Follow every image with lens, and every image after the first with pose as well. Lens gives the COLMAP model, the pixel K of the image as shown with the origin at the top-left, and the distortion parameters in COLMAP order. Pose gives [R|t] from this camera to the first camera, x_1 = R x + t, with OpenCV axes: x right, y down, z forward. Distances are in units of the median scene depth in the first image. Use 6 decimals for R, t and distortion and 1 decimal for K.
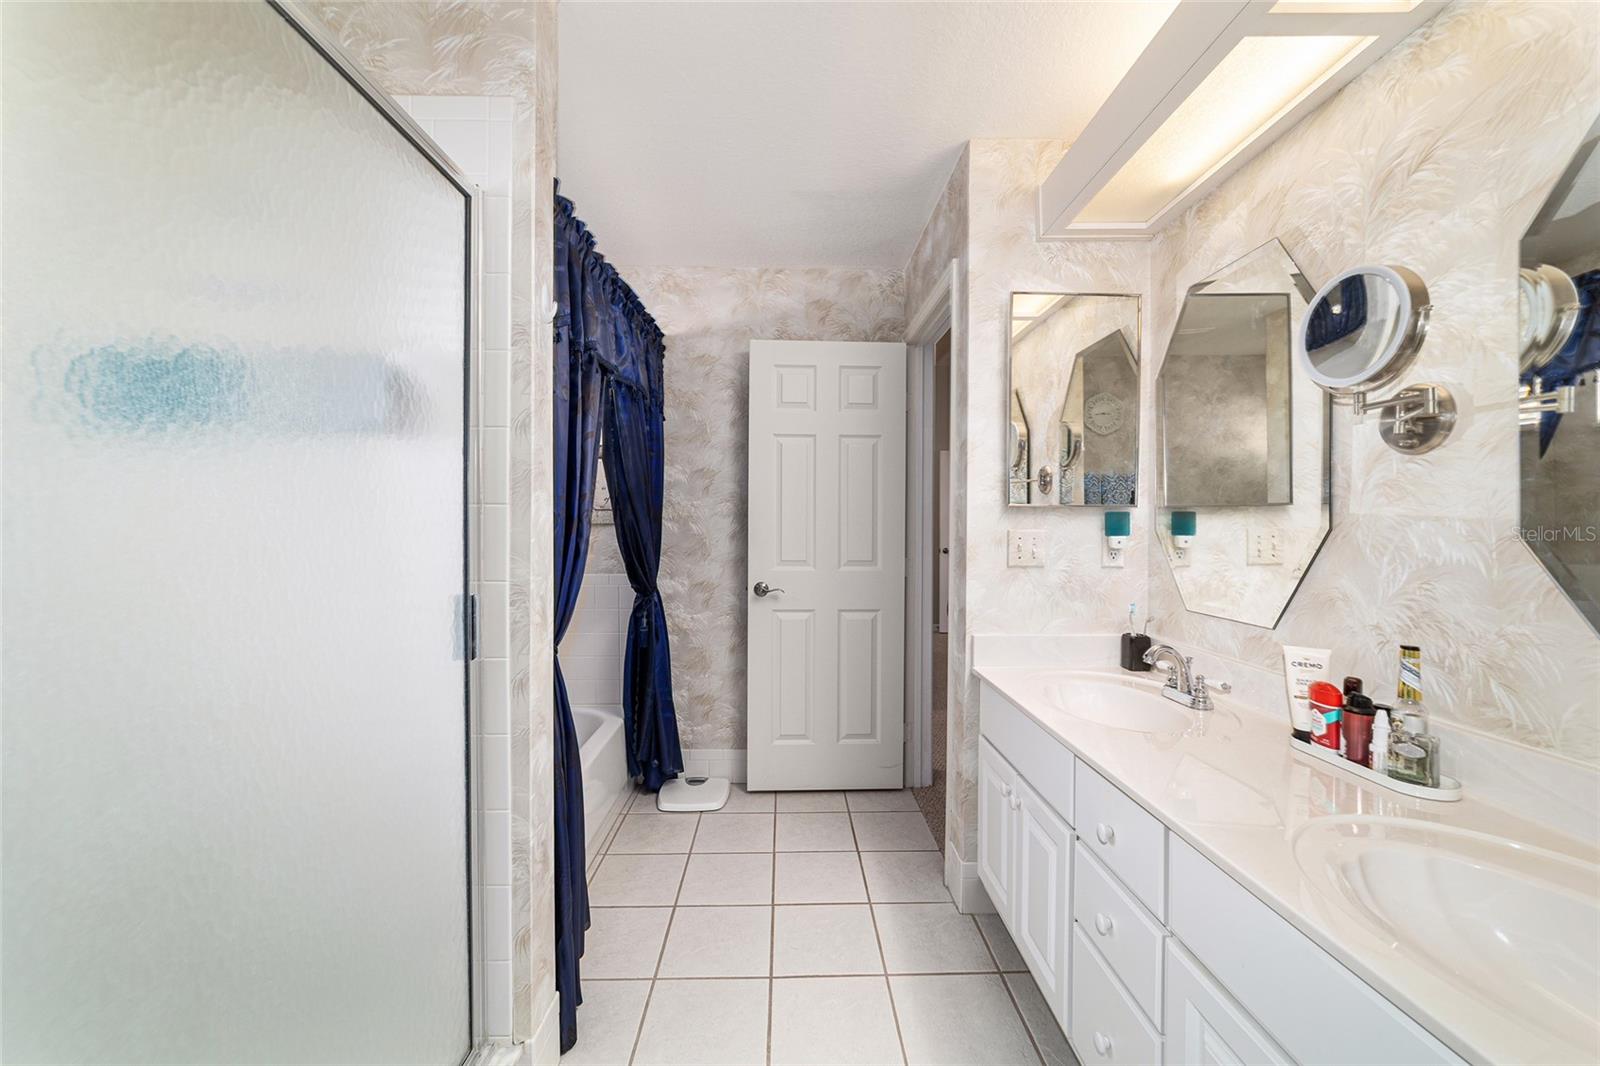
lens RADIAL K [[613.7, 0, 798.9], [0, 613.7, 536.0], [0, 0, 1]] dist [-0.010705, 0.004653]
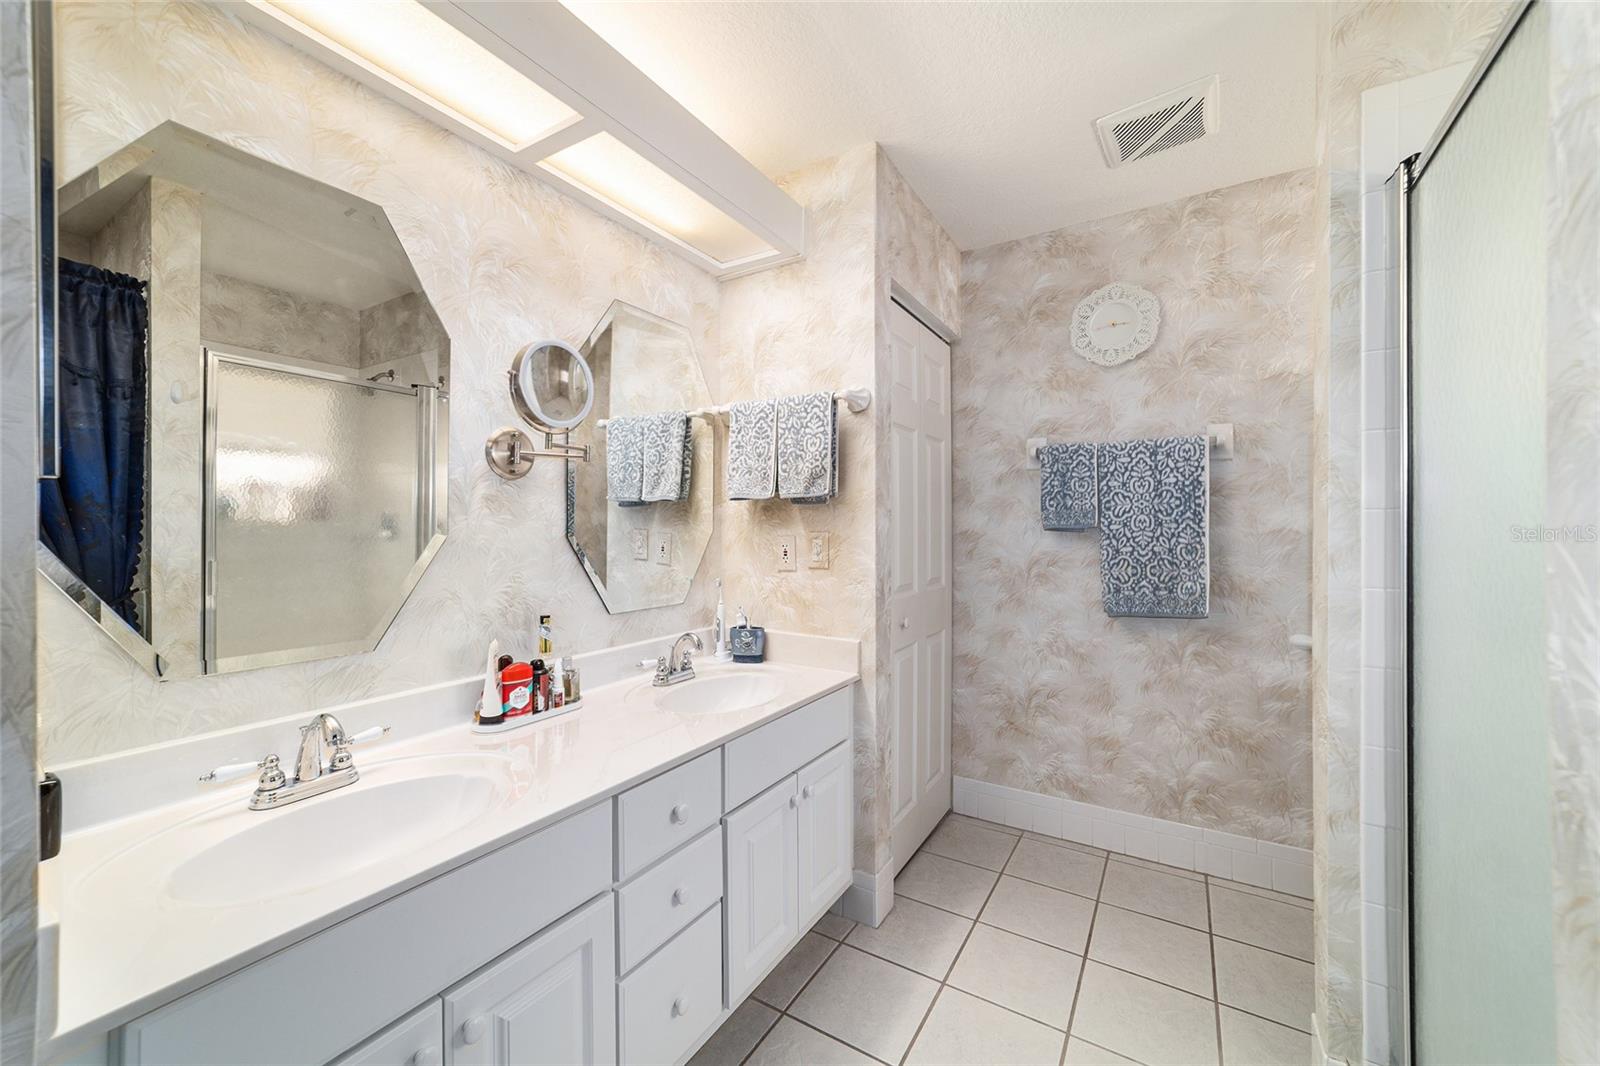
lens RADIAL K [[613.7, 0, 801.6], [0, 613.7, 535.3], [0, 0, 1]] dist [-0.010705, 0.004653]
pose [[-0.840772, -0.002179, 0.541385, -0.298872], [-0.002832, 0.999996, -0.000373, -0.011487], [-0.541382, -0.001847, -0.840774, 1.946297]]
